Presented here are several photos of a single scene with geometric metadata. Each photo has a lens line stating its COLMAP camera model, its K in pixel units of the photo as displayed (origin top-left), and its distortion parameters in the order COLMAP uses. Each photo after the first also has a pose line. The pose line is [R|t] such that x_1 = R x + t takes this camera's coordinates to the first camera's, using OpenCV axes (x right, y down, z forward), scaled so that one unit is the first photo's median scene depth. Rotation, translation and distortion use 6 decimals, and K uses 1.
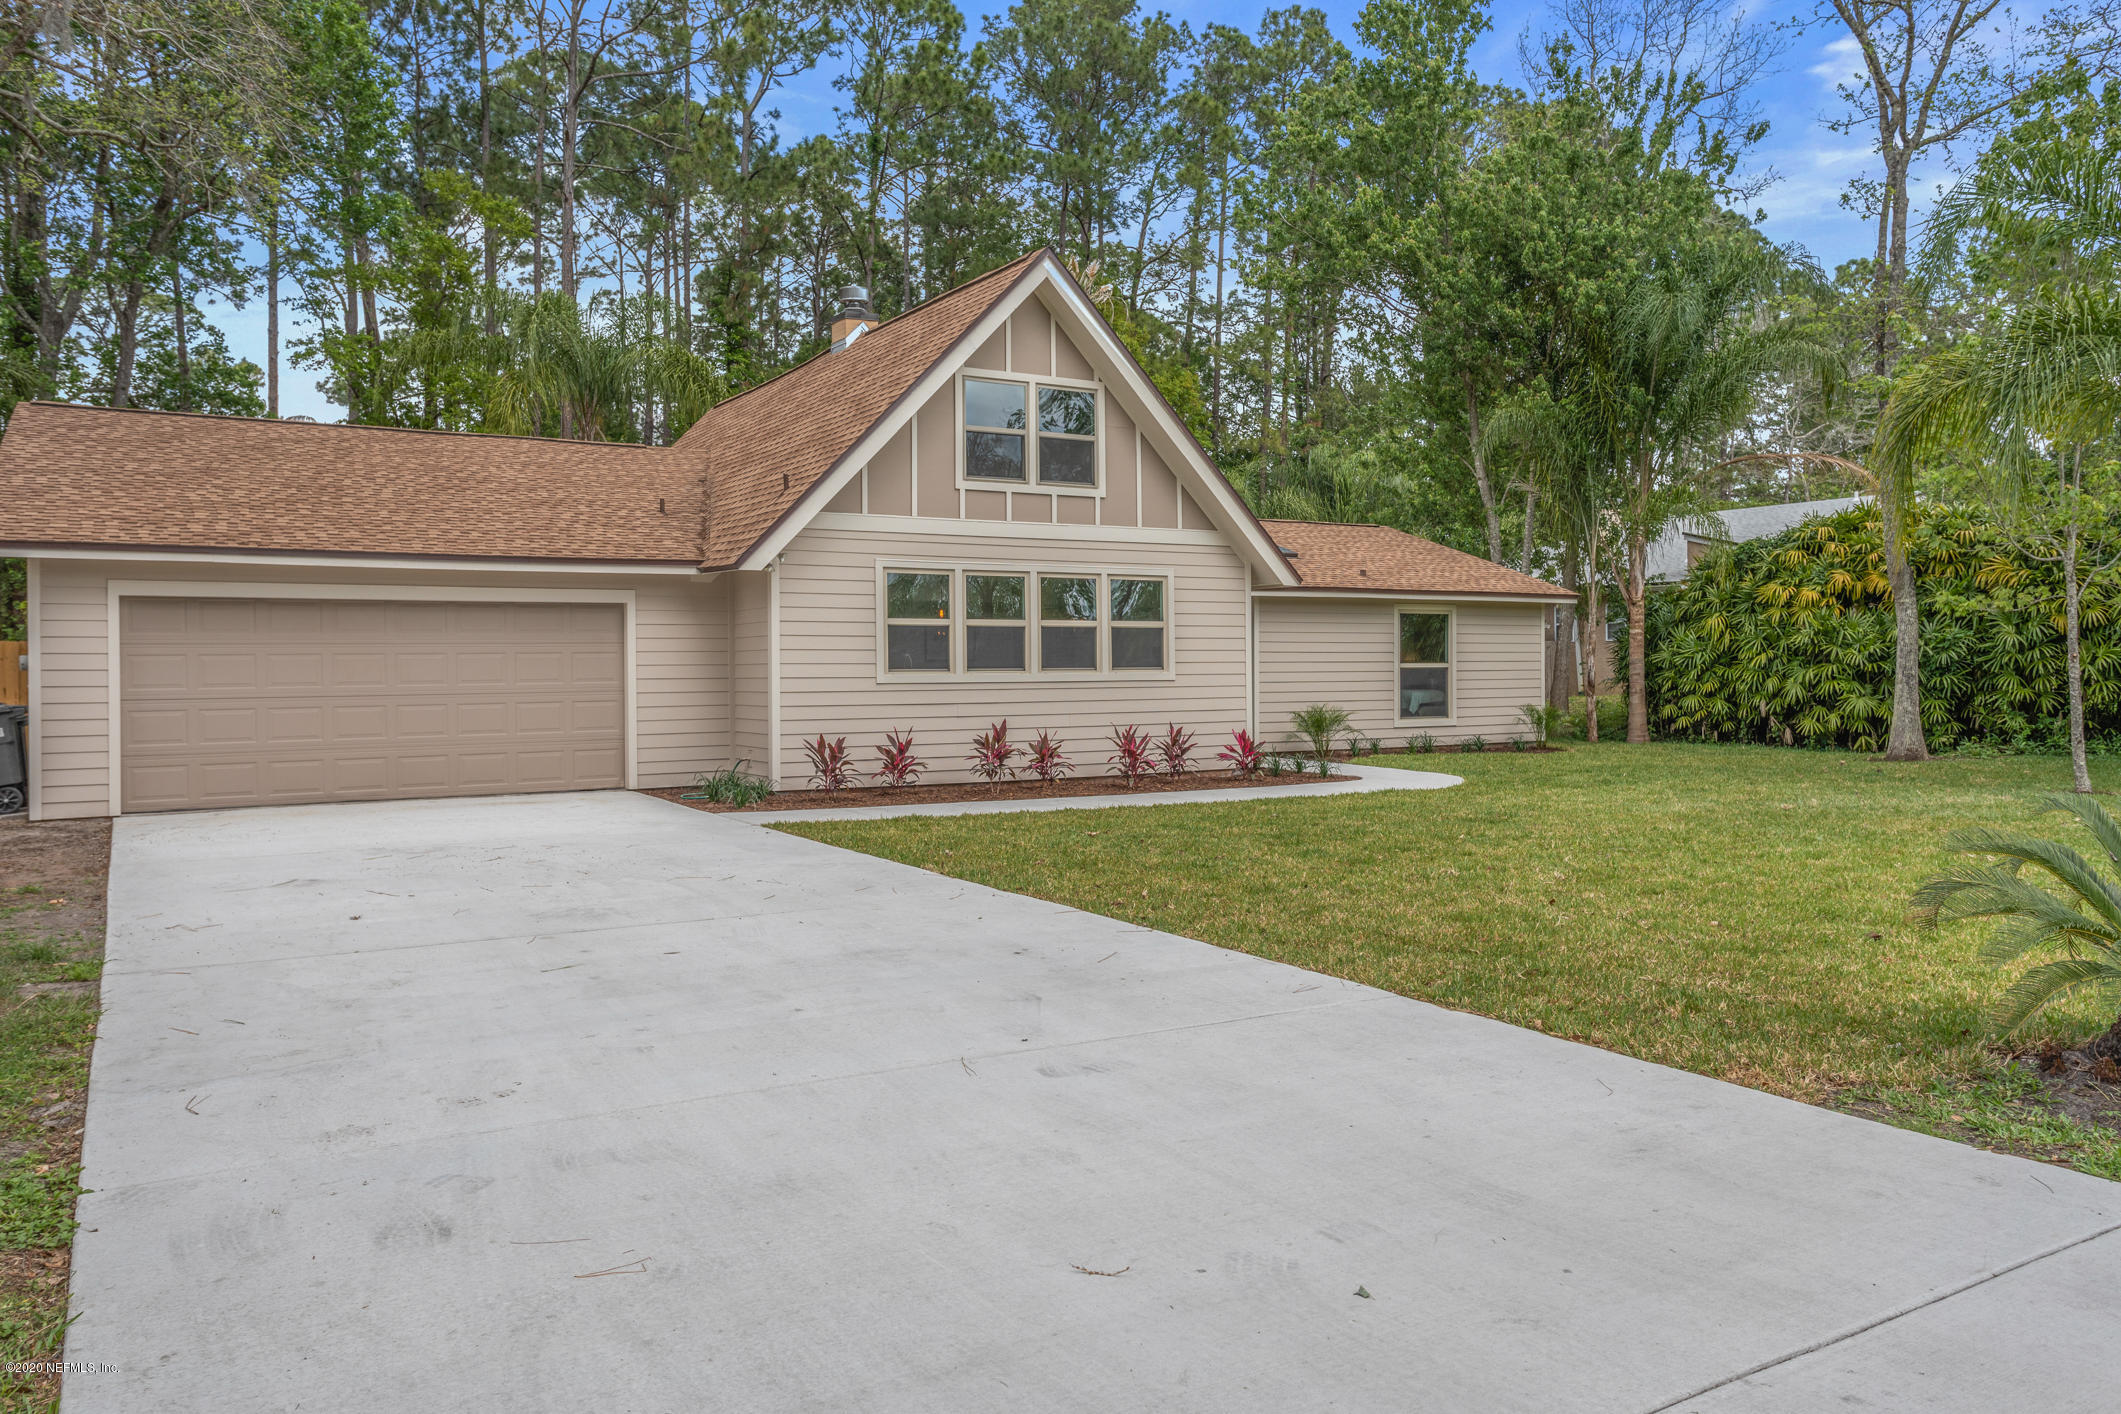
lens RADIAL K [[1511.7, 0, 1061.6], [0, 1511.7, 687.0], [0, 0, 1]] dist [0.010837, 0.002794]
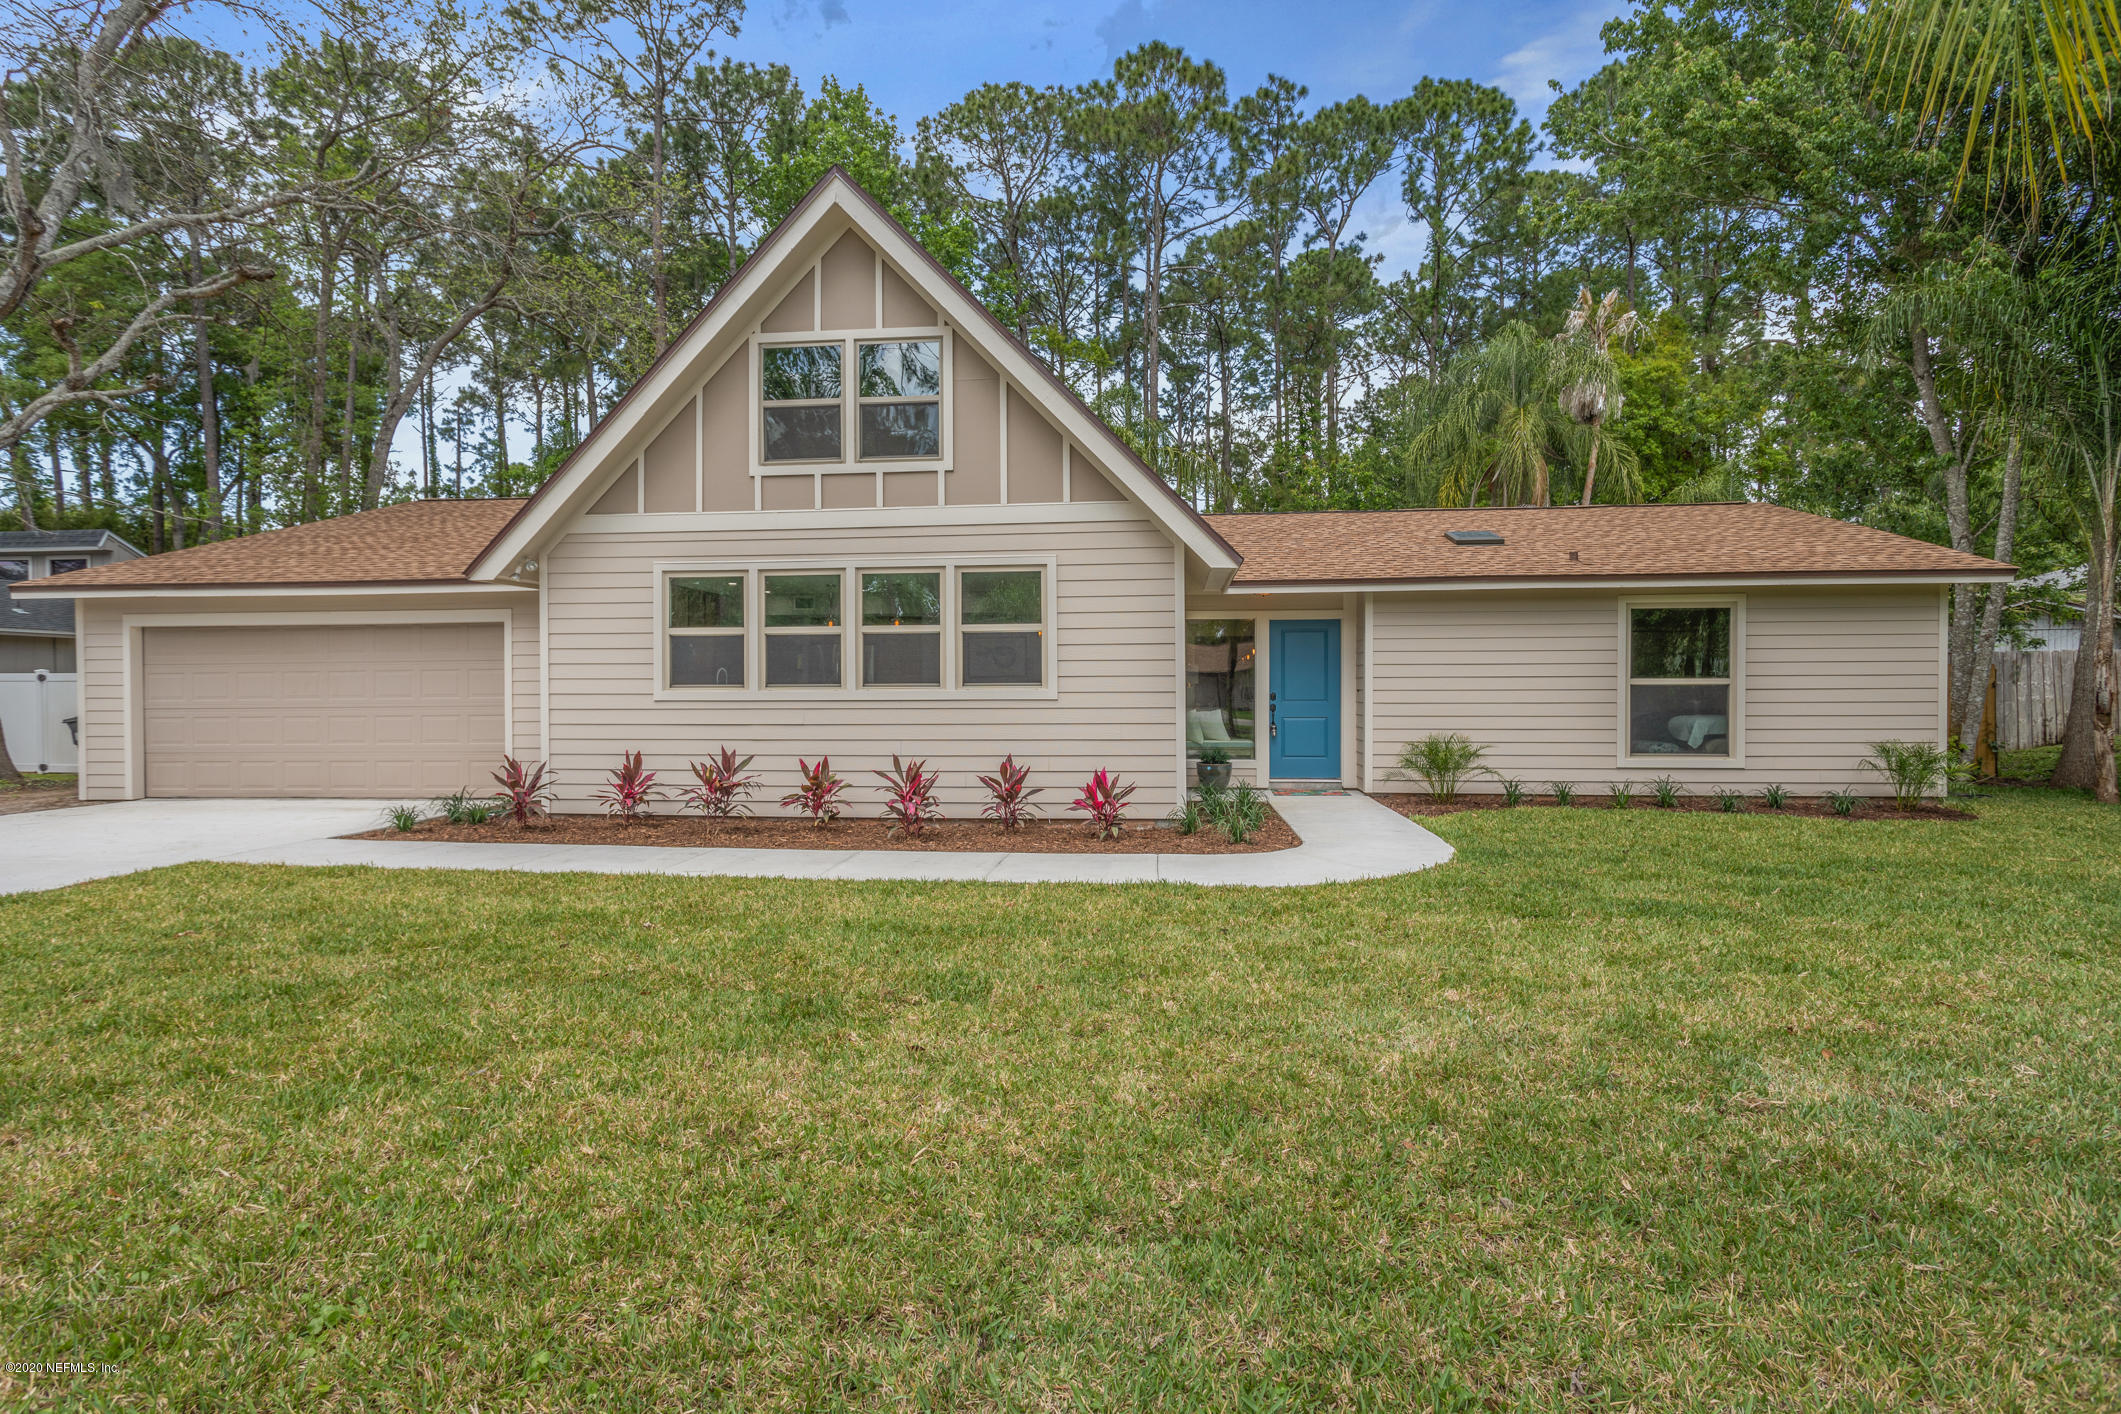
lens RADIAL K [[1022.6, 0, 1048.6], [0, 1022.6, 701.8], [0, 0, 1]] dist [0.008024, 0.000532]
pose [[0.799736, 0.009388, -0.600279, 0.396234], [-0.008856, 0.999953, 0.003840, -0.005510], [0.600287, 0.002245, 0.799782, 0.599412]]
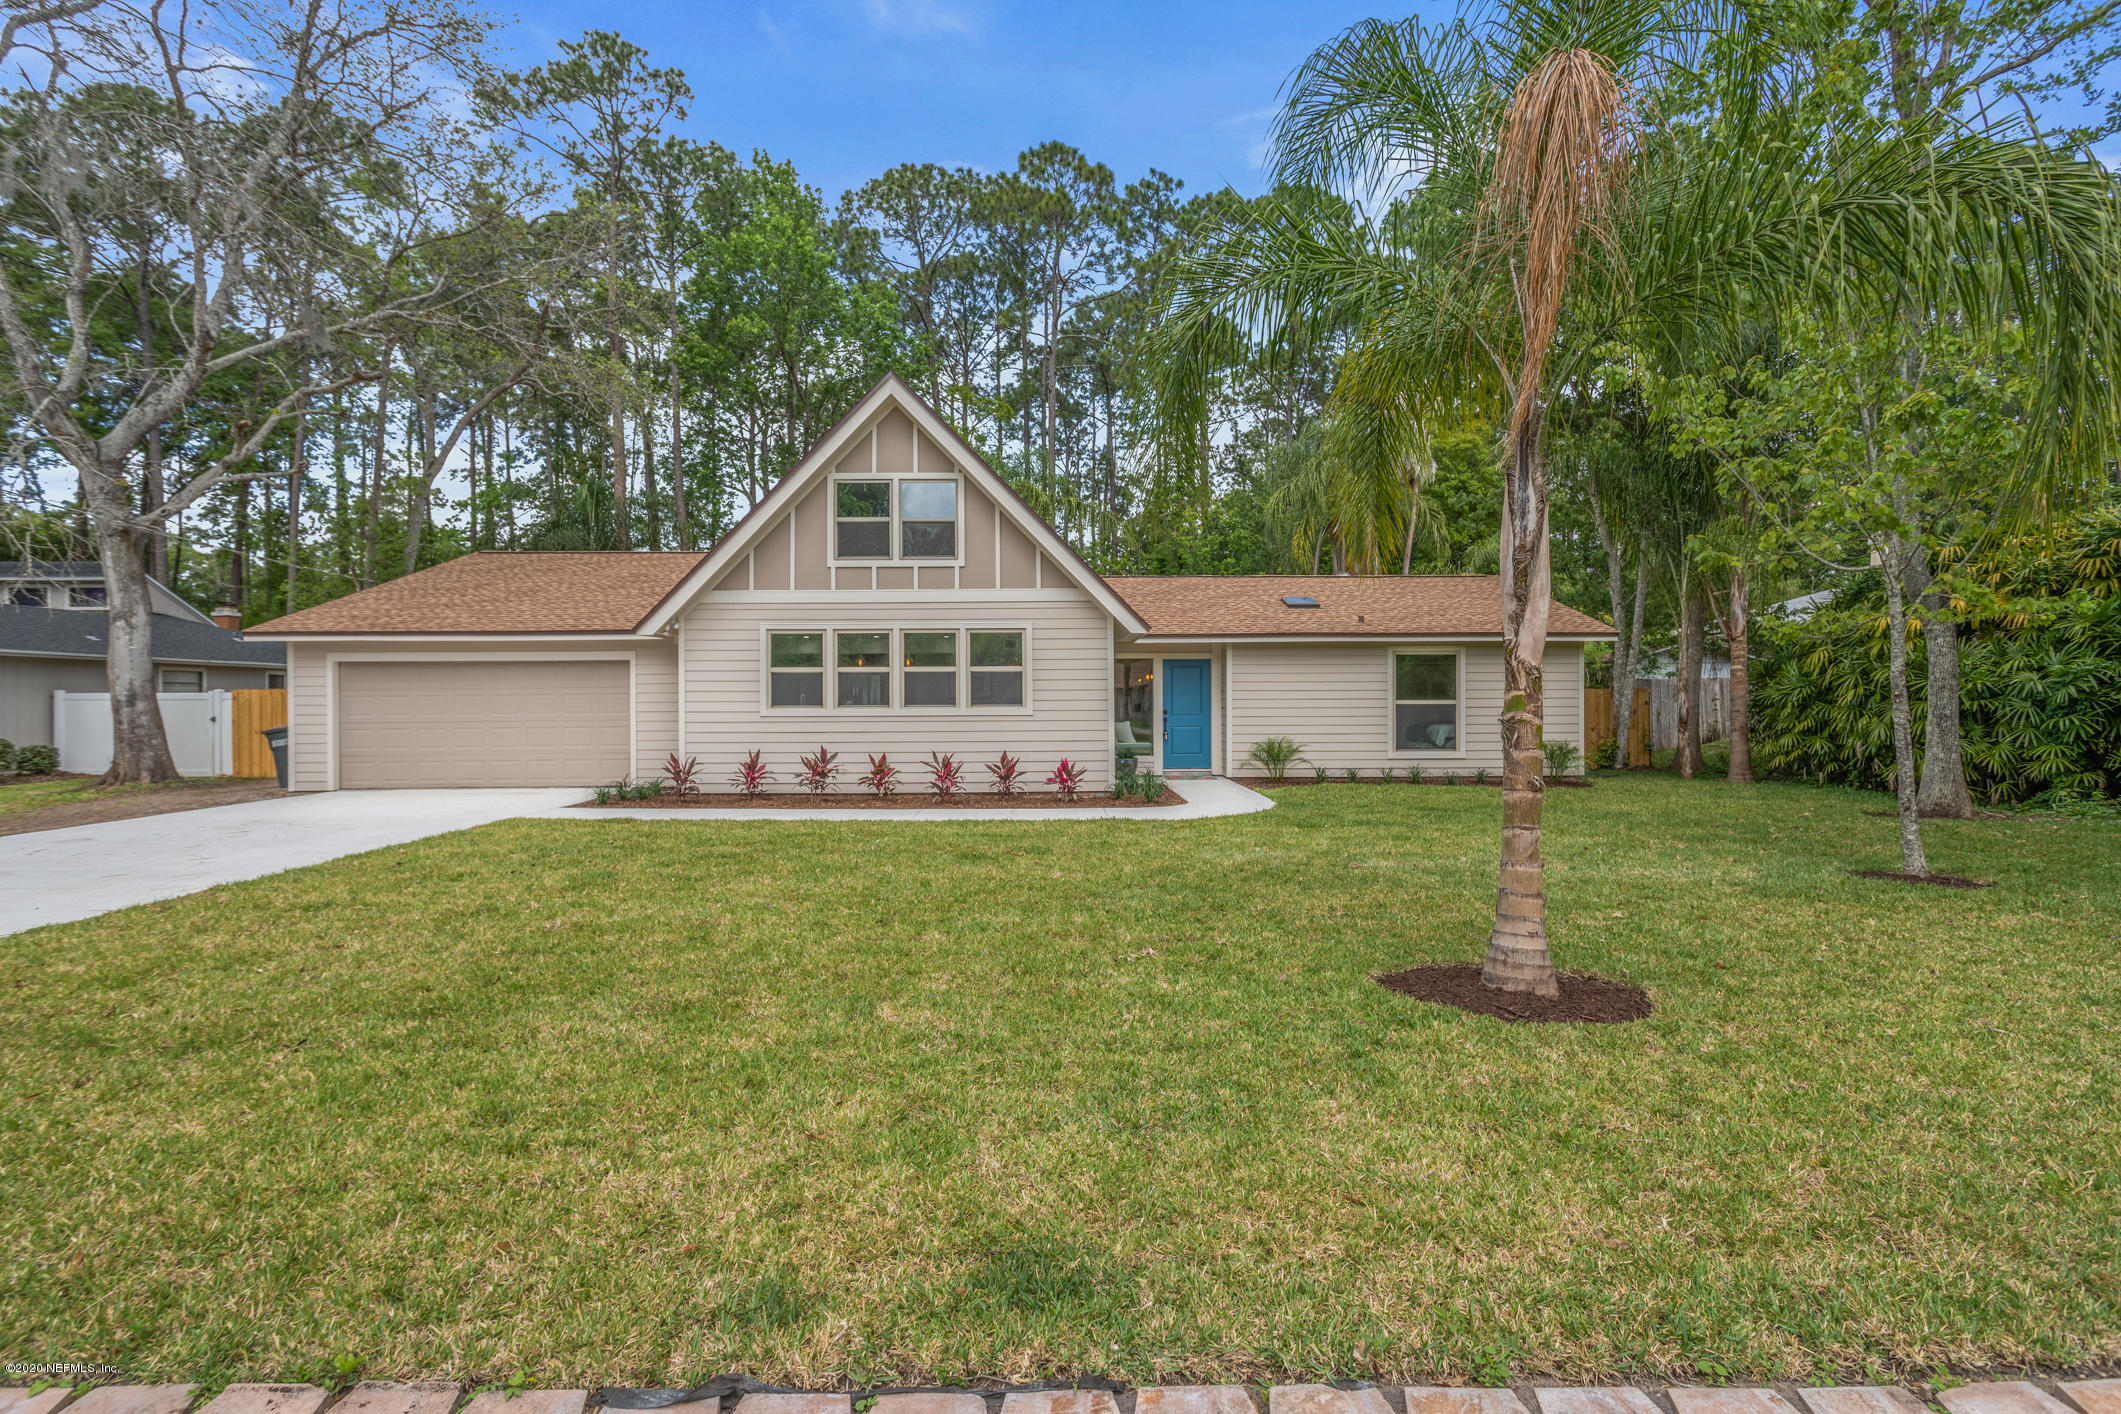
lens RADIAL K [[1022.6, 0, 1047.0], [0, 1022.6, 716.5], [0, 0, 1]] dist [0.008024, 0.000532]
pose [[0.864365, 0.009373, -0.502777, 0.507305], [-0.007509, 0.999955, 0.005733, -0.008627], [0.502808, -0.001180, 0.864397, 0.315478]]
